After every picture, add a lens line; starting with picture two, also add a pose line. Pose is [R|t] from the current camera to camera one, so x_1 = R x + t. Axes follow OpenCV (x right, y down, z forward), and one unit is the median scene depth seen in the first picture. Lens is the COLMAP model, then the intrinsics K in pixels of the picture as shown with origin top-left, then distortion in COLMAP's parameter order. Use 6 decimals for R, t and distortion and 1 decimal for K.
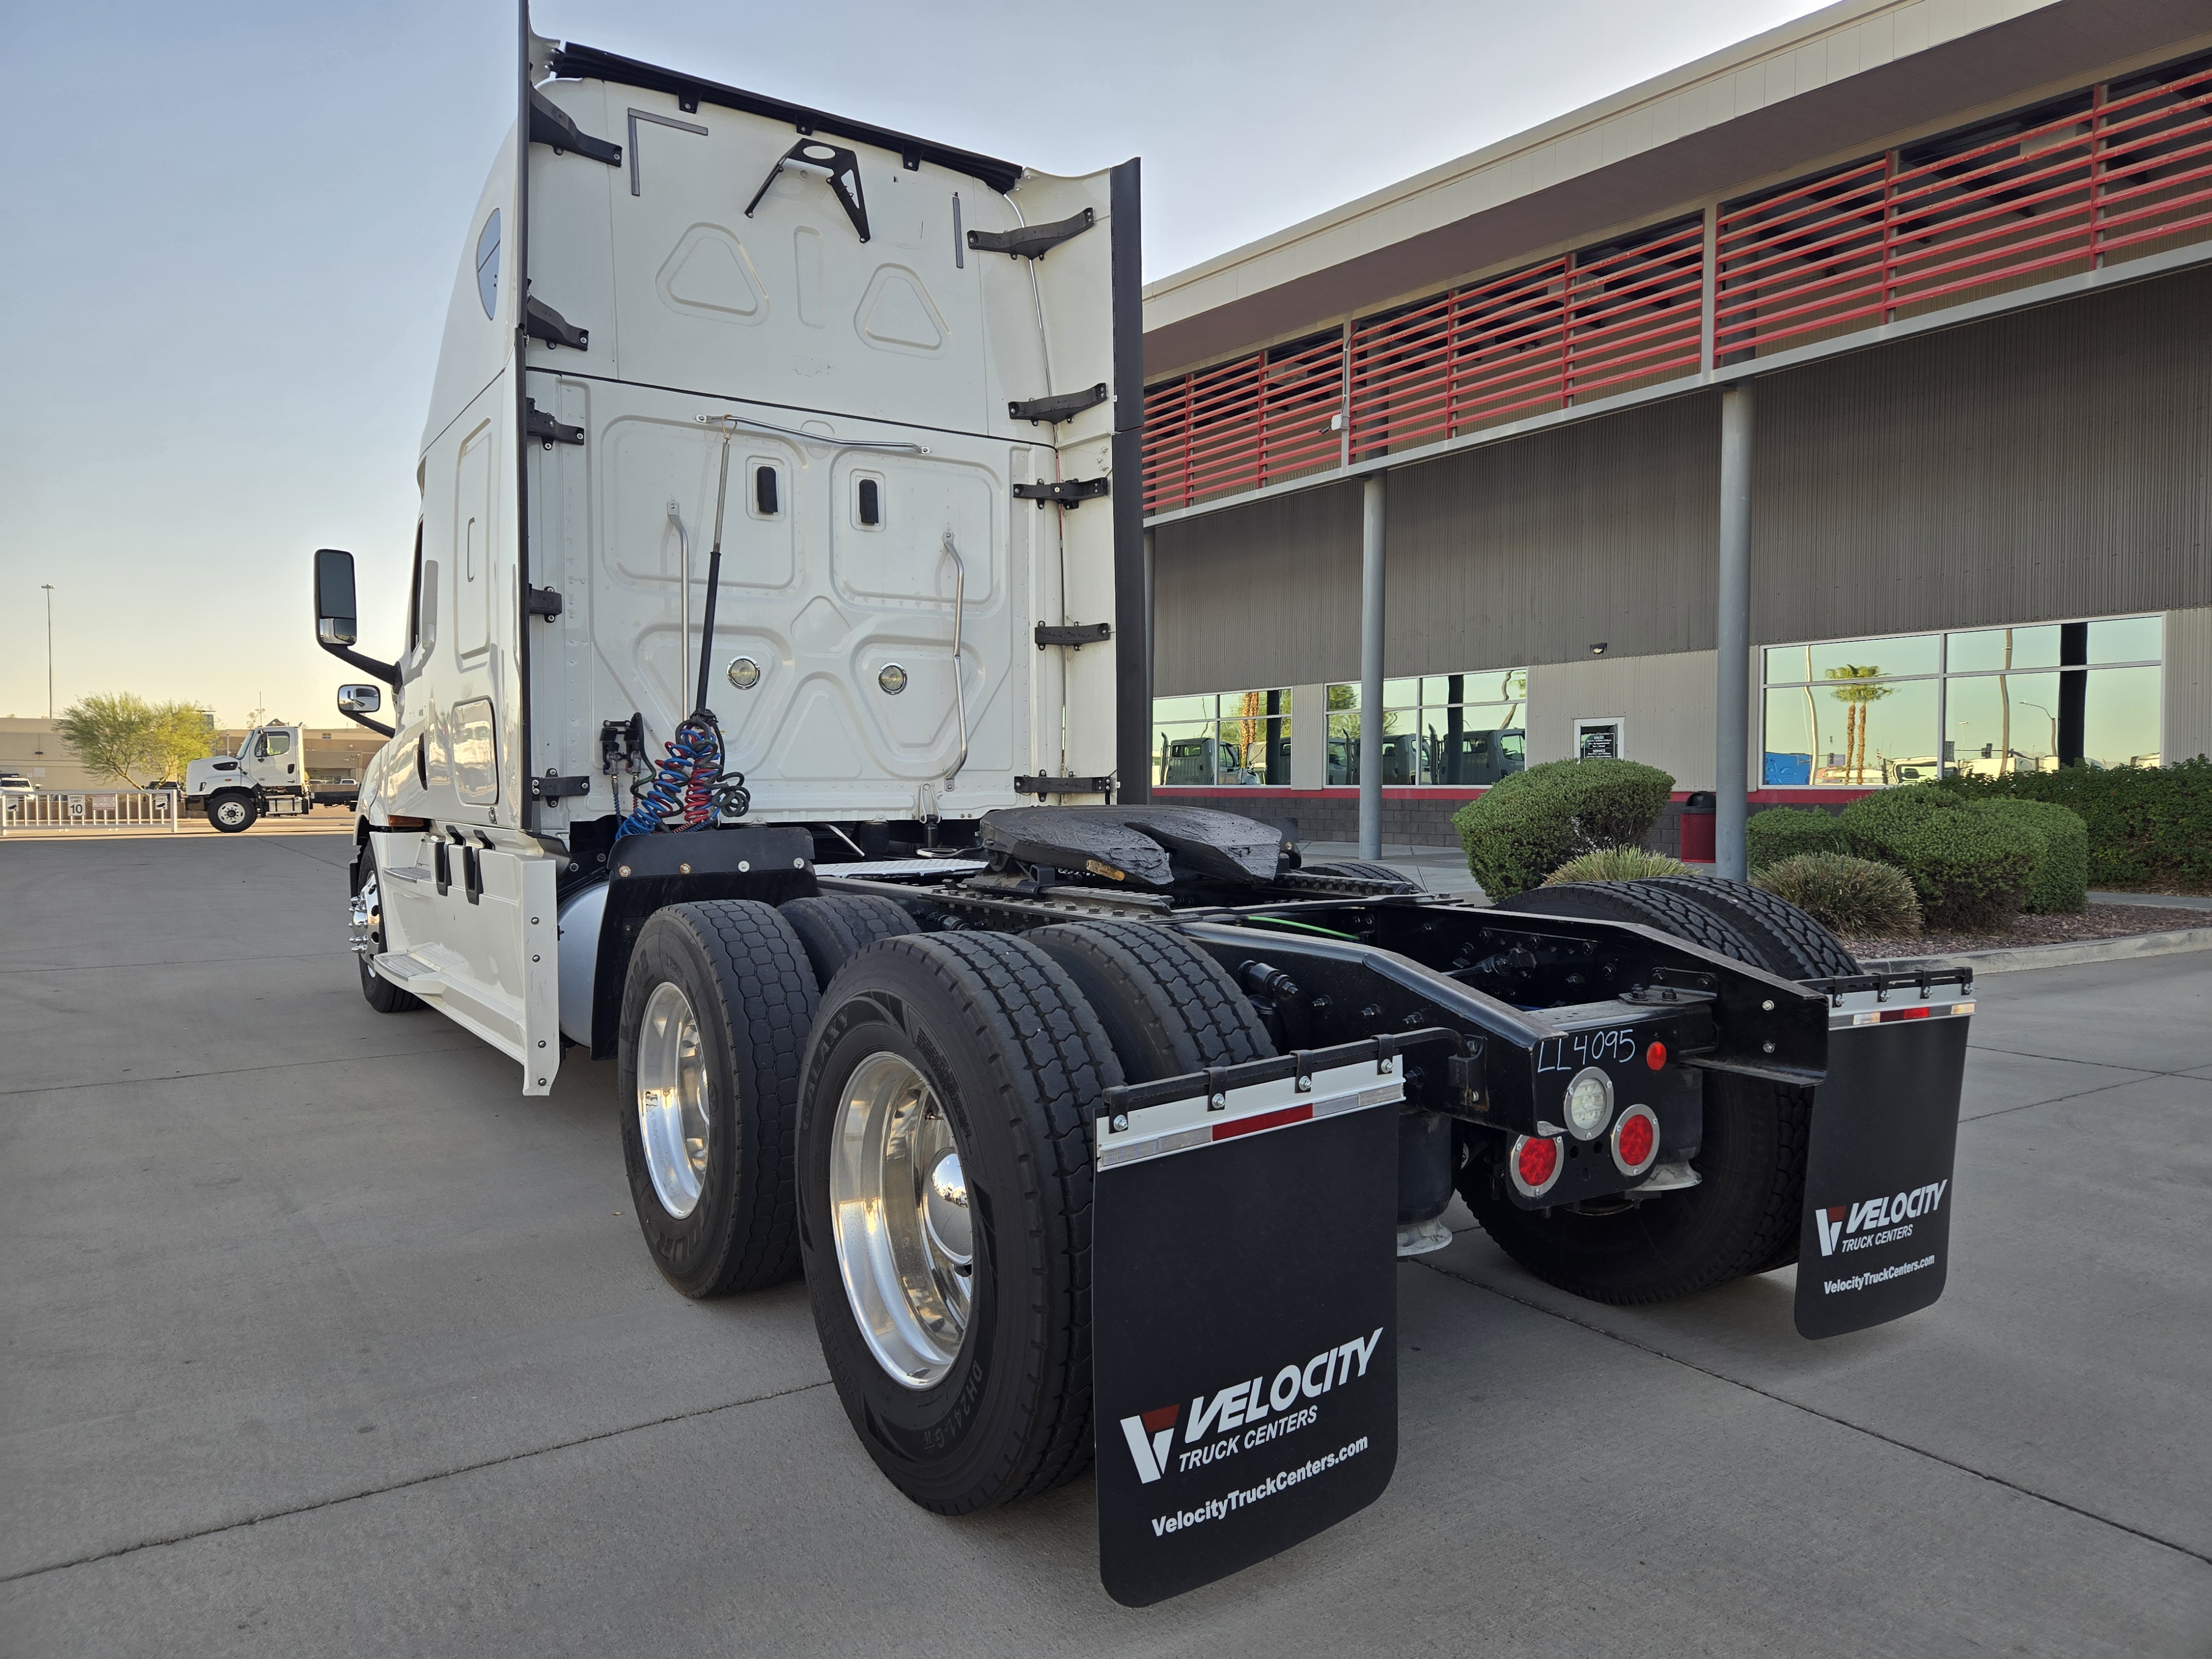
lens RADIAL K [[1505.3, 0, 1107.5], [0, 1505.3, 820.0], [0, 0, 1]] dist [0.075154, -0.054959]
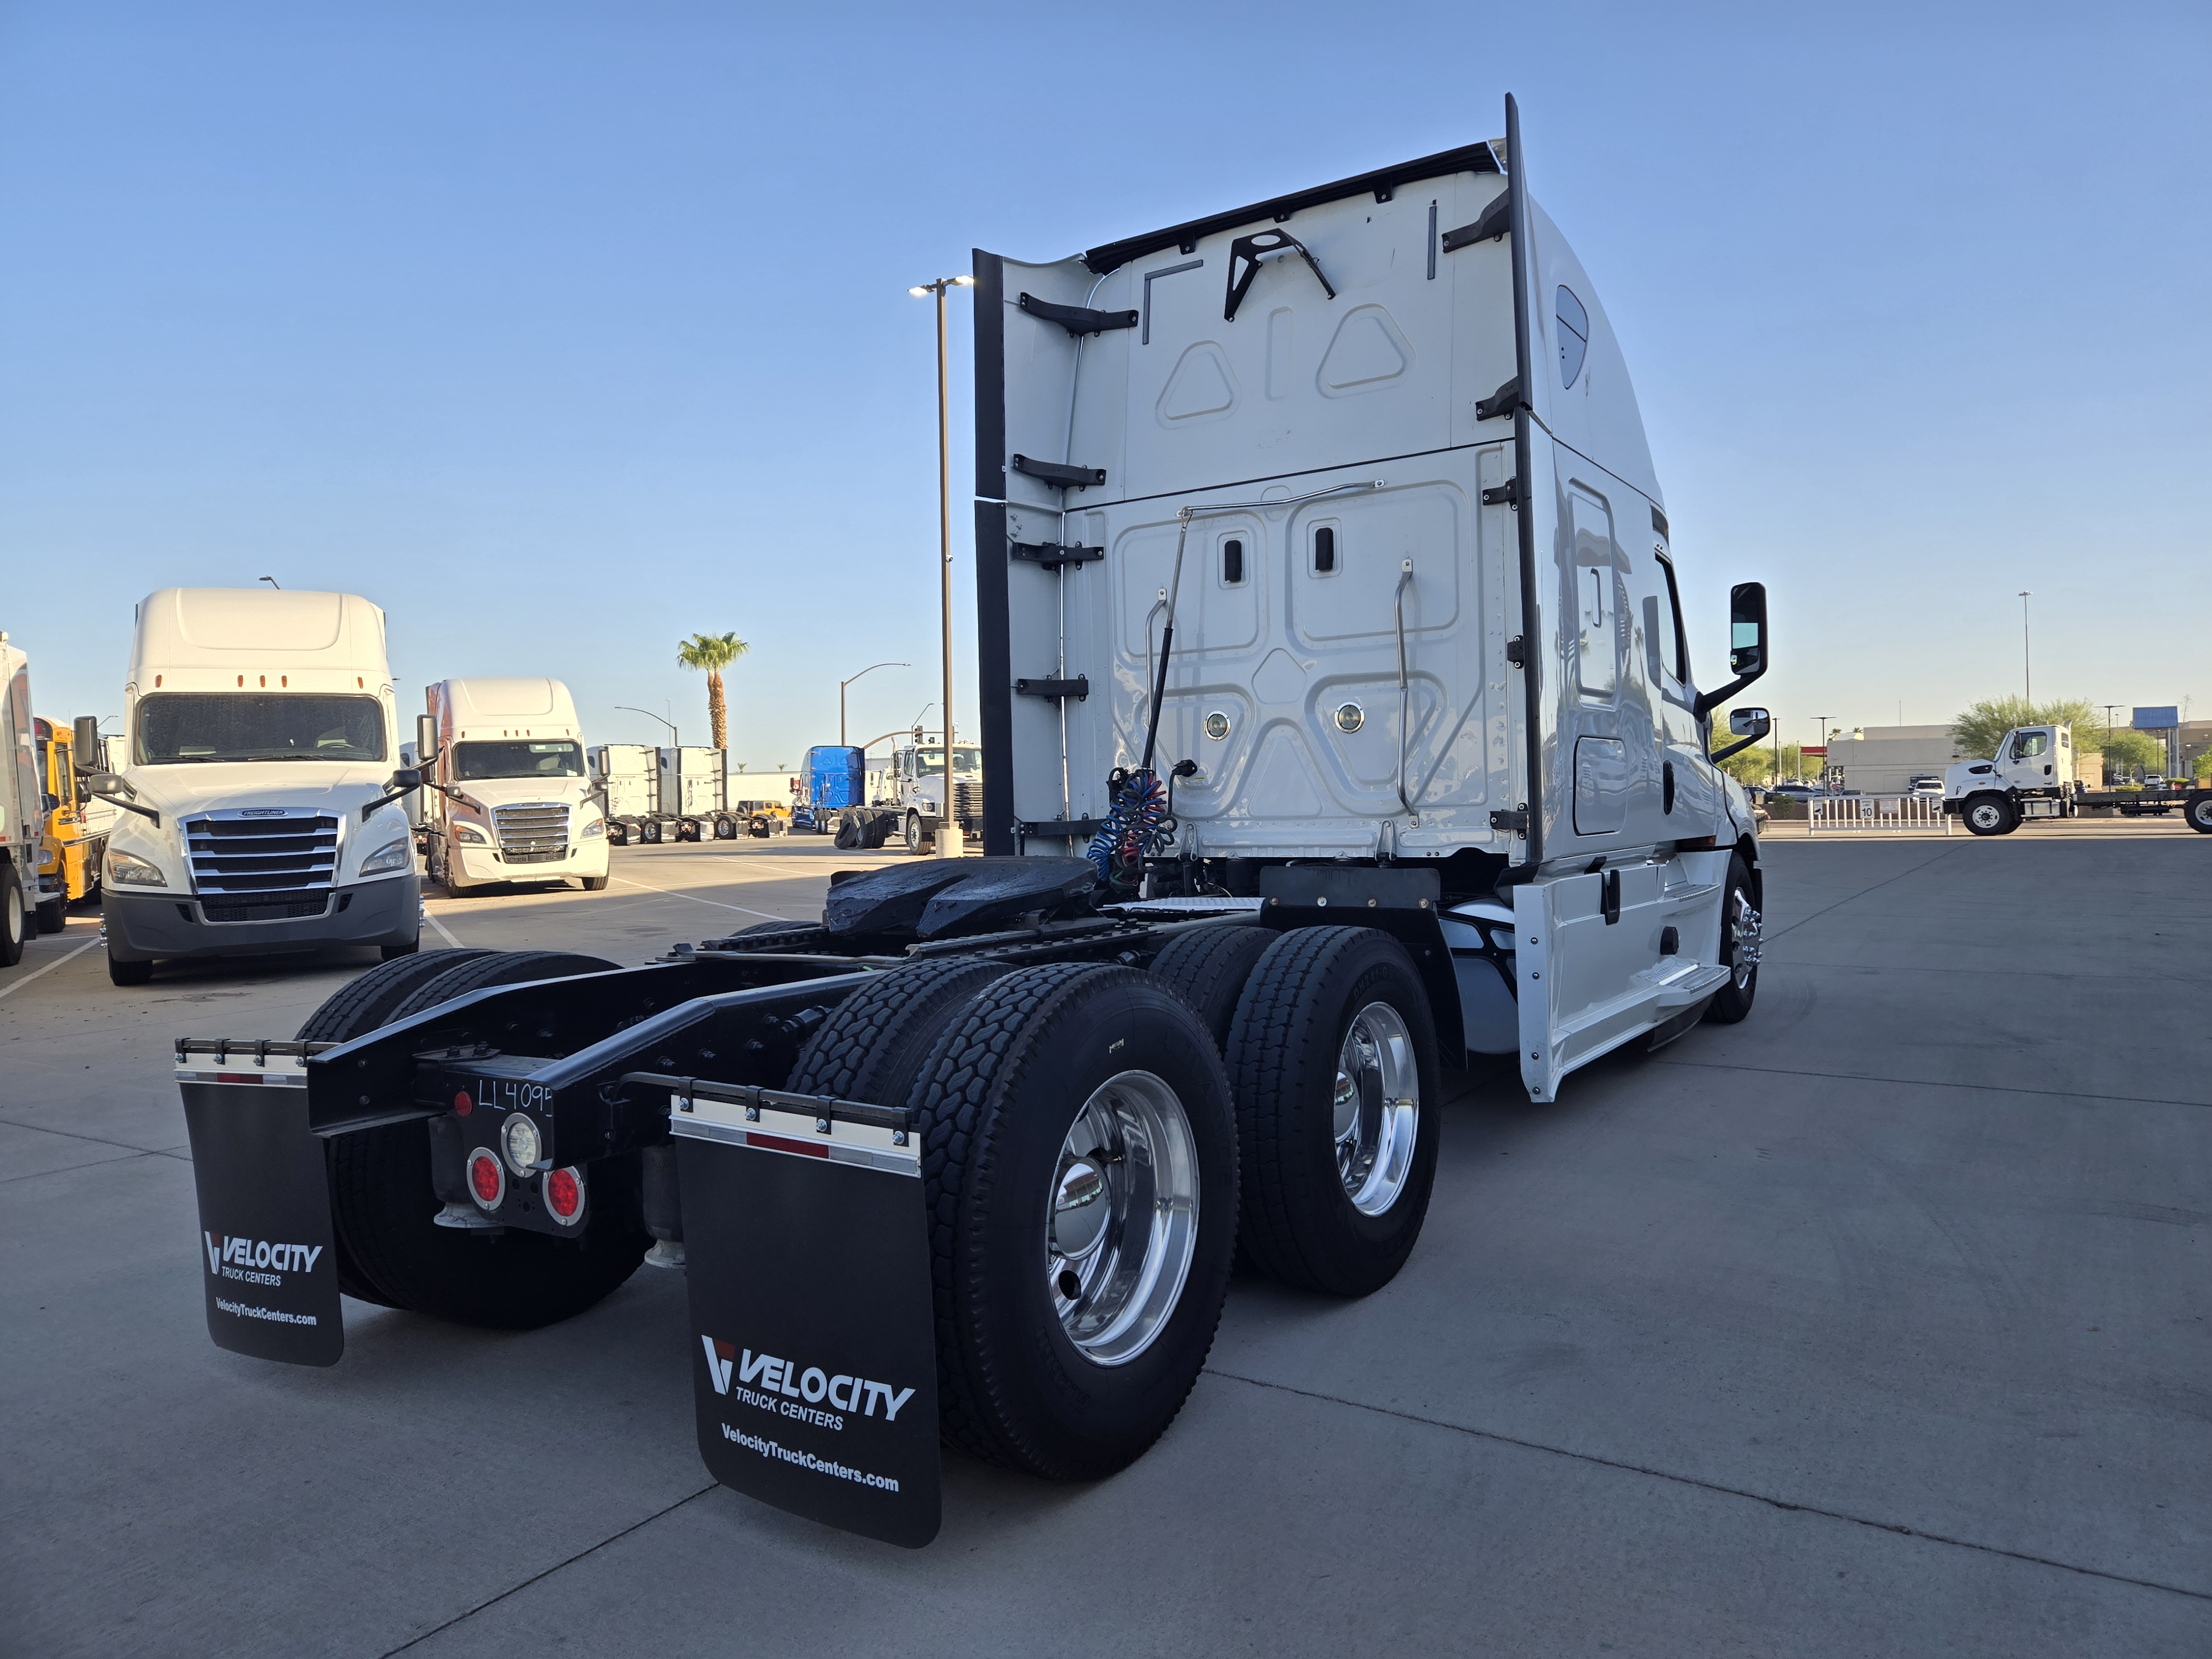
lens RADIAL K [[1505.3, 0, 1107.5], [0, 1505.3, 820.0], [0, 0, 1]] dist [0.075154, -0.054959]
pose [[0.387187, 0.000841, -0.922001, 0.786109], [0.001903, 0.999997, 0.001712, -0.029197], [0.921999, -0.002417, 0.387184, 0.493360]]
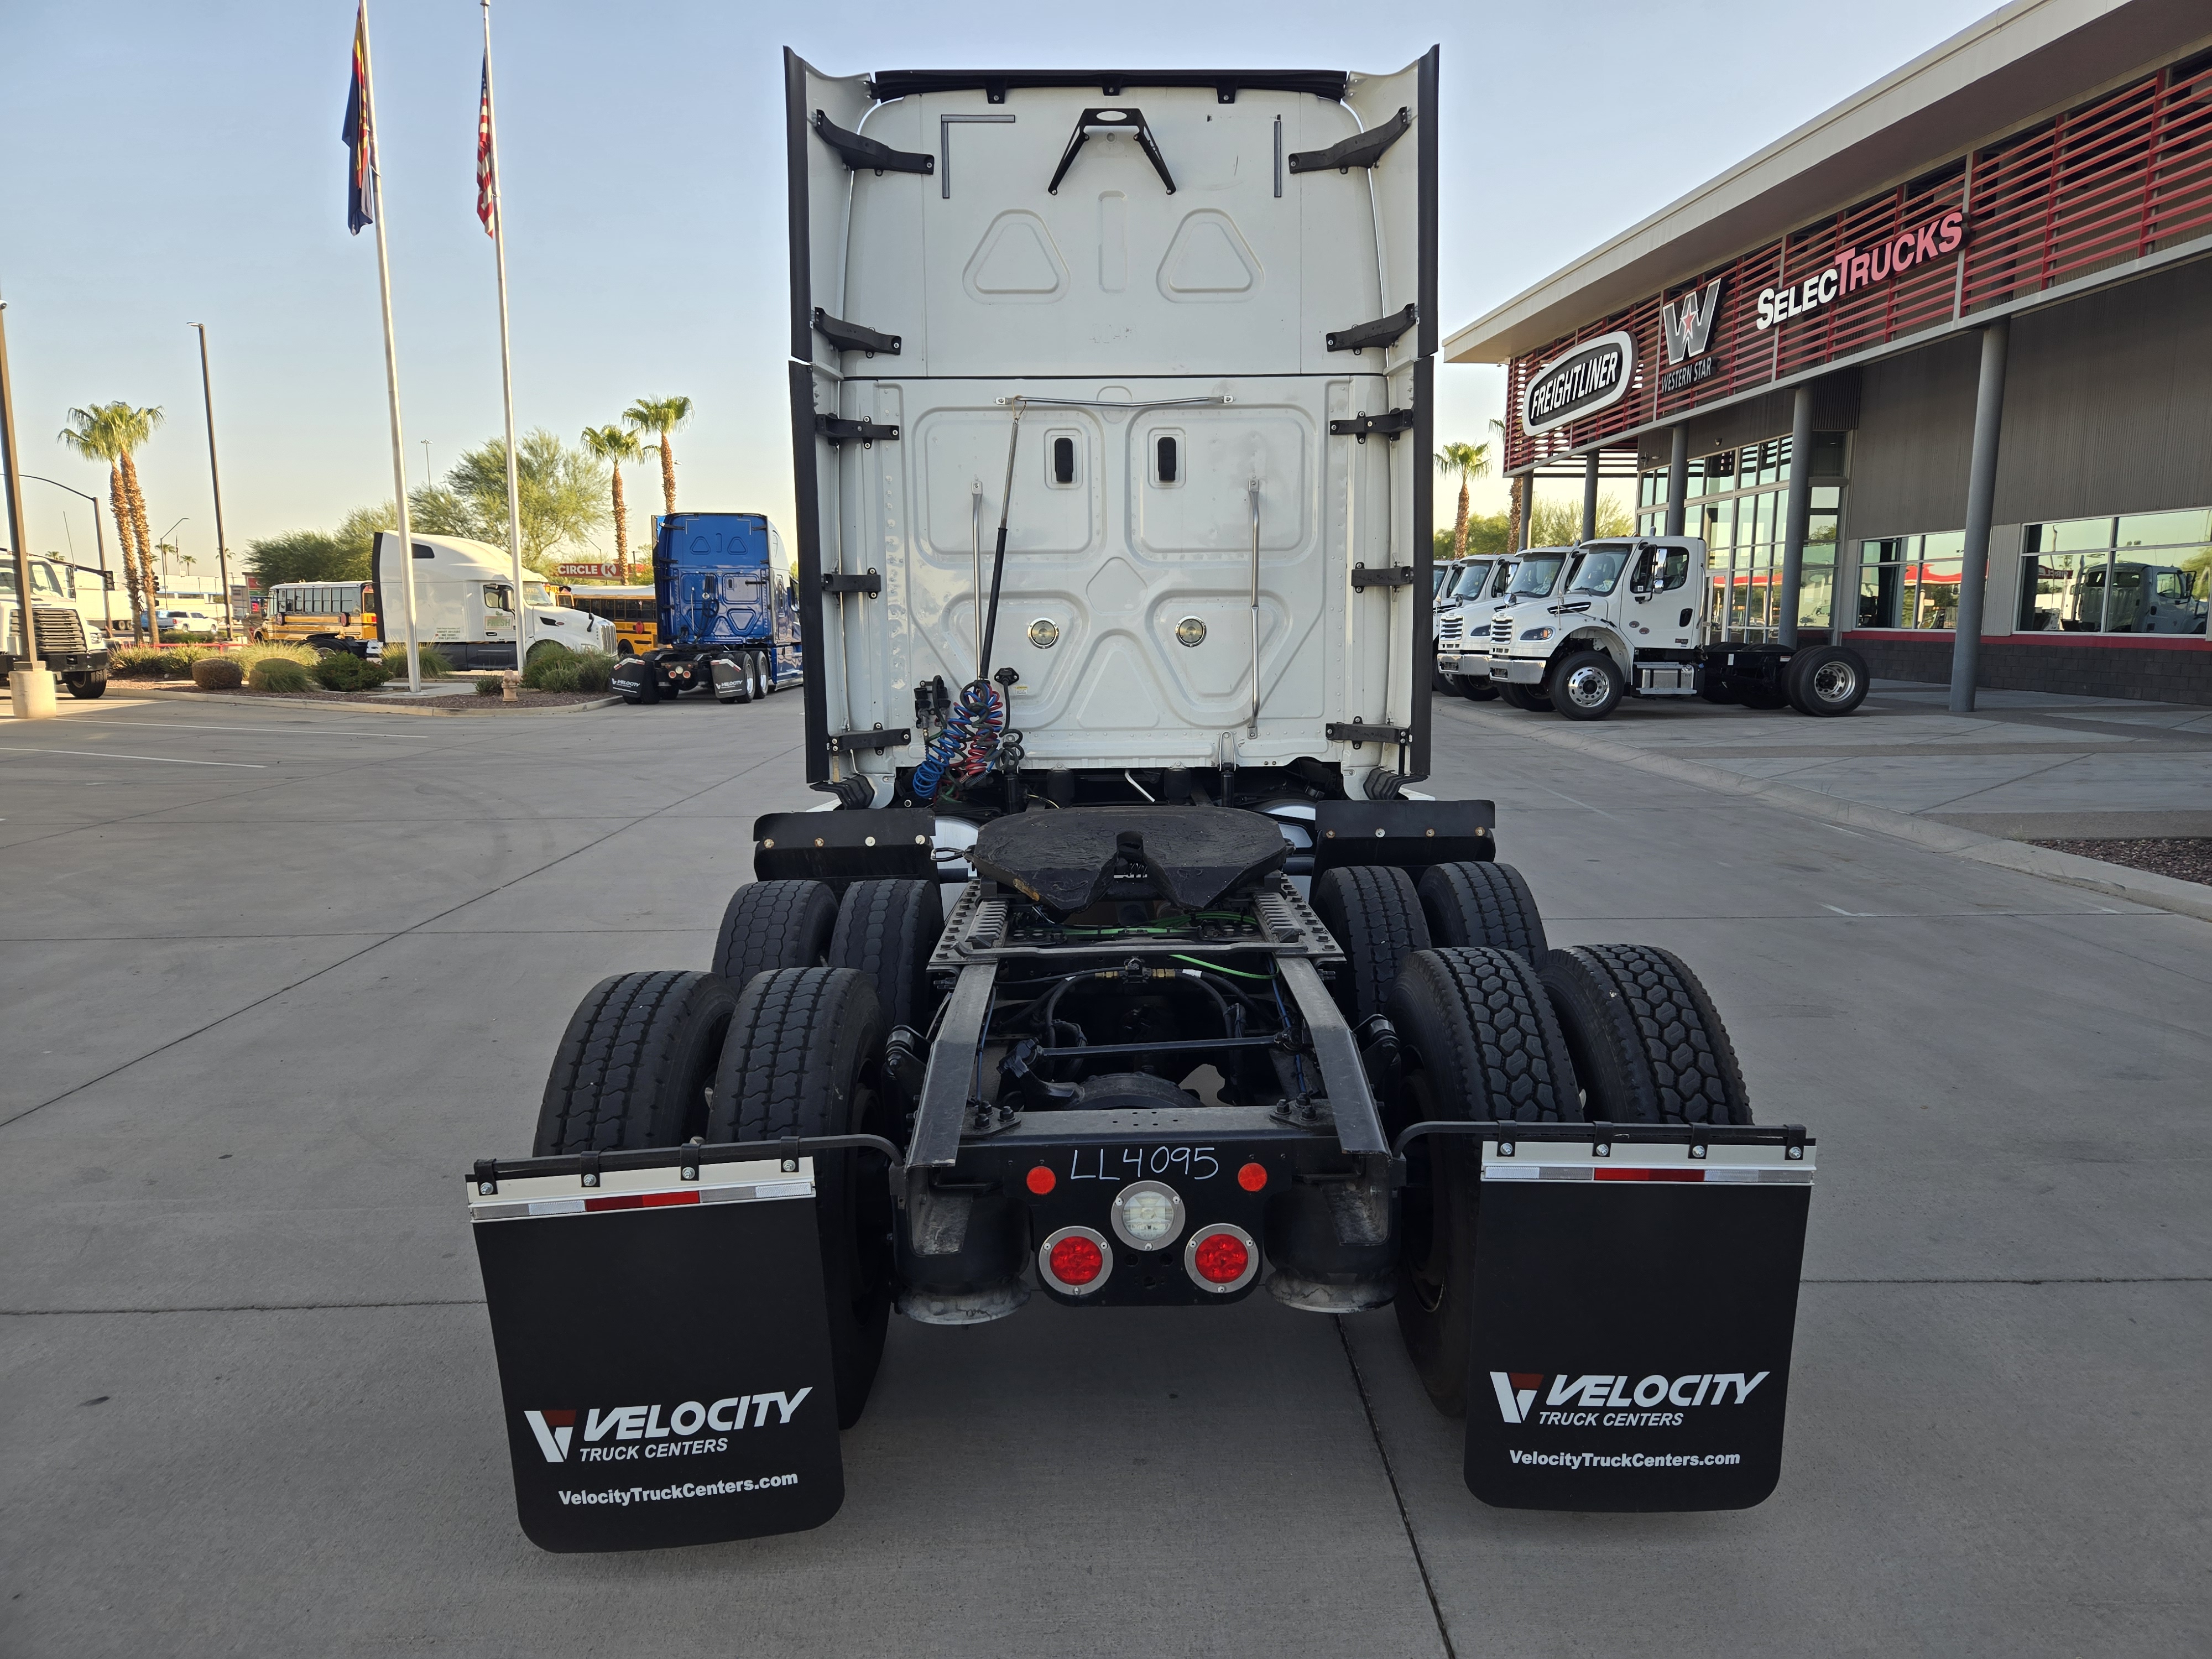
lens RADIAL K [[1506.9, 0, 1128.0], [0, 1506.9, 843.8], [0, 0, 1]] dist [0.074467, -0.058193]
pose [[0.842157, 0.075957, -0.533856, 0.416073], [-0.004618, 0.991009, 0.133716, -0.094293], [0.539213, -0.110145, 0.834936, 0.101761]]
